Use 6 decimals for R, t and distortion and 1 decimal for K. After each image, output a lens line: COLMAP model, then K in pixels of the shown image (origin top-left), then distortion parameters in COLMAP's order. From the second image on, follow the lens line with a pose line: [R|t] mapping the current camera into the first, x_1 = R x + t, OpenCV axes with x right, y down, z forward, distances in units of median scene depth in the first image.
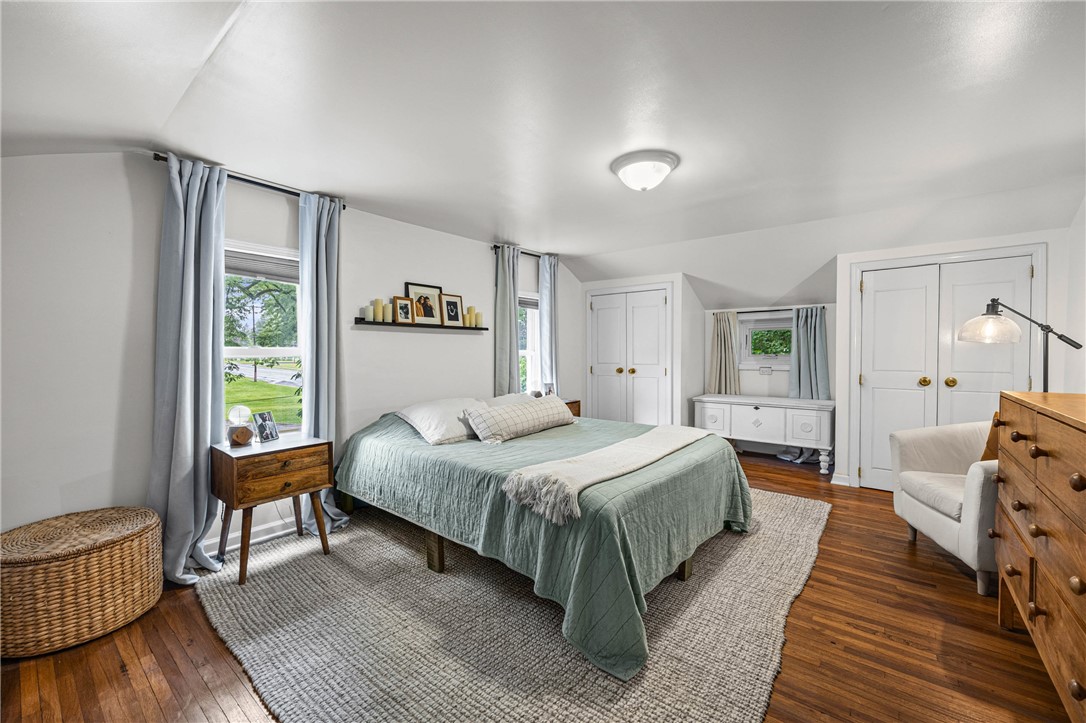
lens RADIAL K [[426.6, 0, 566.2], [0, 426.6, 354.5], [0, 0, 1]] dist [-0.012233, 0.000097]
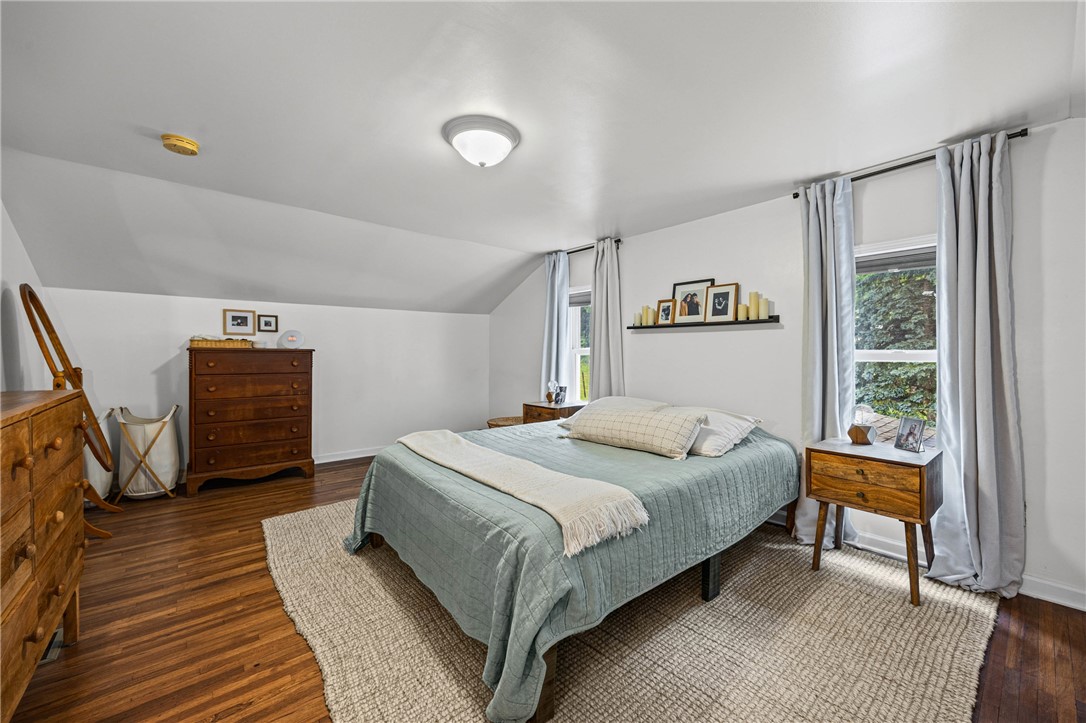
lens RADIAL K [[438.1, 0, 542.5], [0, 438.1, 345.1], [0, 0, 1]] dist [-0.009225, 0.000459]
pose [[-0.203481, -0.009449, -0.979033, 0.787683], [-0.000051, 0.999954, -0.009640, -0.013380], [0.979079, -0.001912, -0.203472, 0.985348]]
